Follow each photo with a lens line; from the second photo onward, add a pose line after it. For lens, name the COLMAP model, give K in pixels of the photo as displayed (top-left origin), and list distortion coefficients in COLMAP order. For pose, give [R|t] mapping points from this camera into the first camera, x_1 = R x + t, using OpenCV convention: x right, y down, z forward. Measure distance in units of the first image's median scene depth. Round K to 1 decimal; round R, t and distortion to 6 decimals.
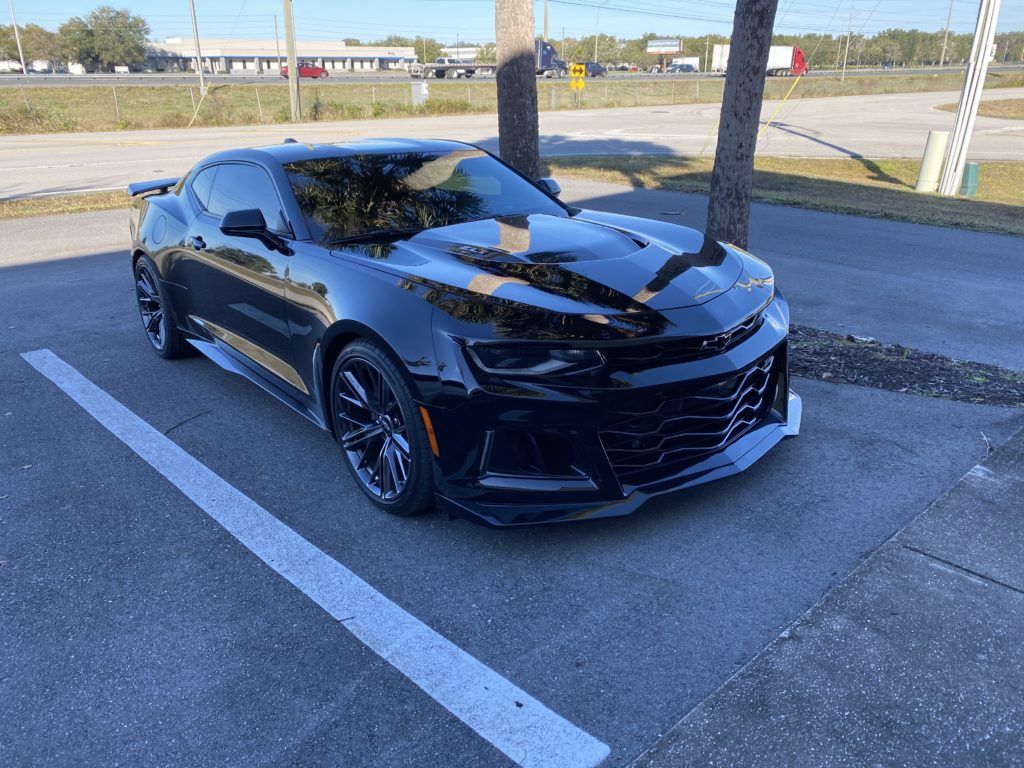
lens RADIAL K [[787.4, 0, 504.1], [0, 787.4, 385.6], [0, 0, 1]] dist [0.013078, -0.011283]
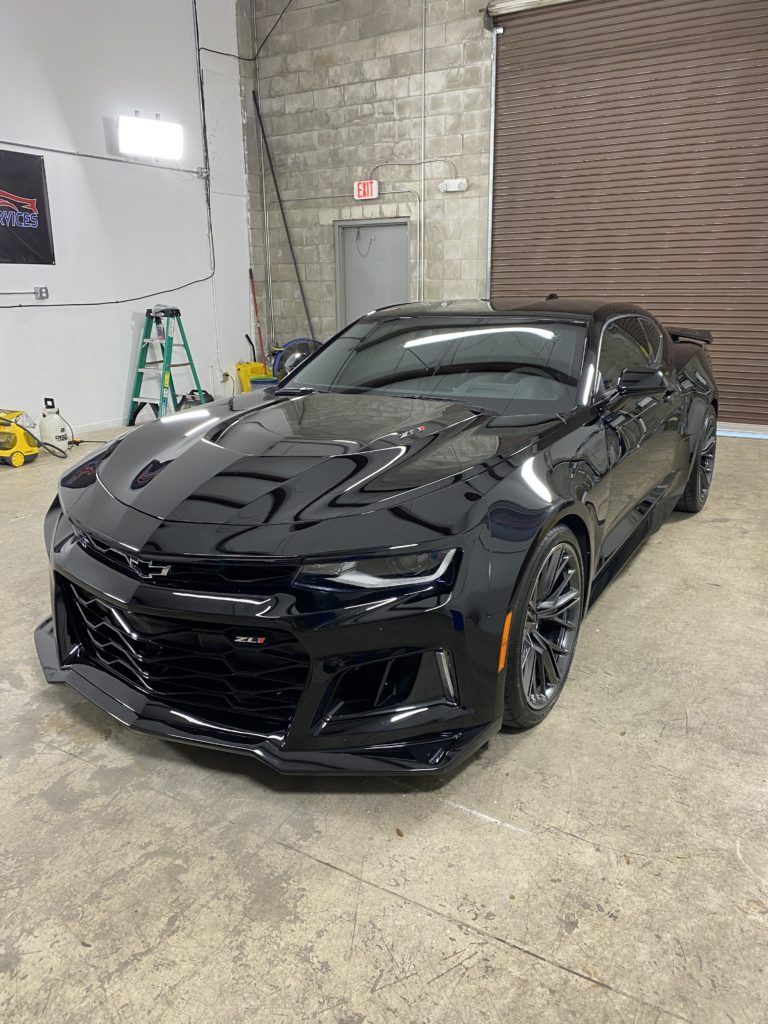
lens RADIAL K [[787.4, 0, 380.7], [0, 787.4, 508.0], [0, 0, 1]] dist [0.013078, -0.011283]
pose [[0.347731, 0.302427, -0.887480, 1.078262], [-0.313794, 0.929503, 0.193796, -0.353425], [0.883525, 0.211097, 0.418117, 0.861820]]
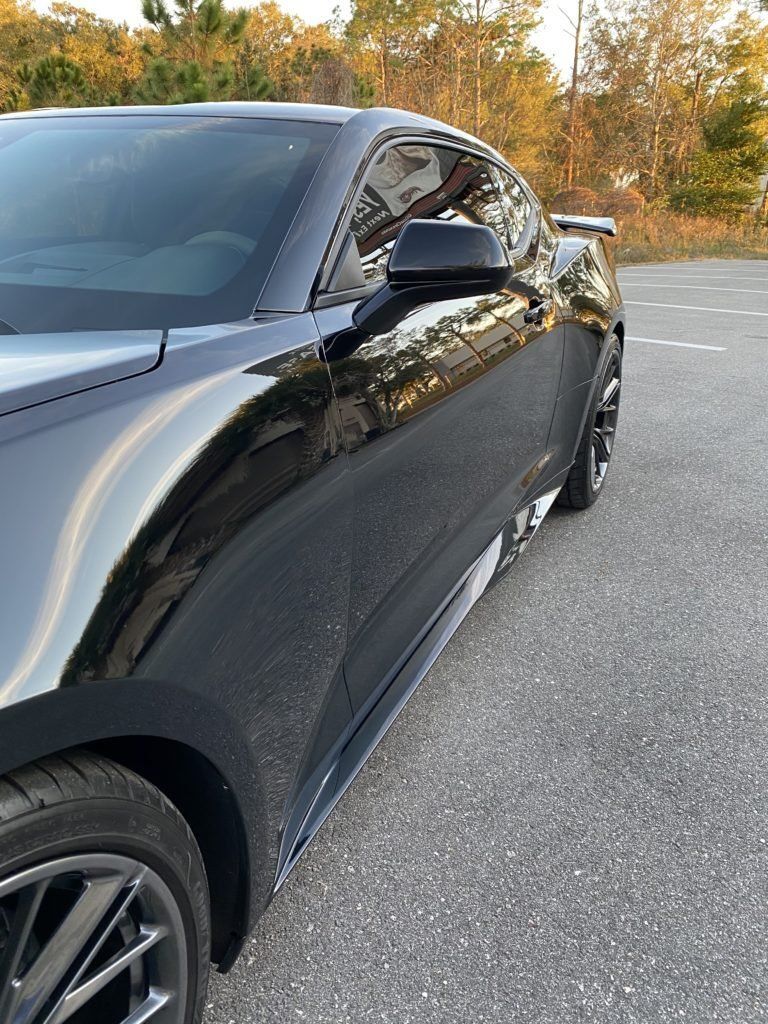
lens RADIAL K [[787.4, 0, 382.3], [0, 787.4, 509.5], [0, 0, 1]] dist [0.013078, -0.011283]
pose [[0.448727, 0.371482, -0.812801, 0.519736], [-0.332661, 0.913582, 0.233889, -0.382709], [0.829446, 0.165435, 0.533527, 1.412476]]
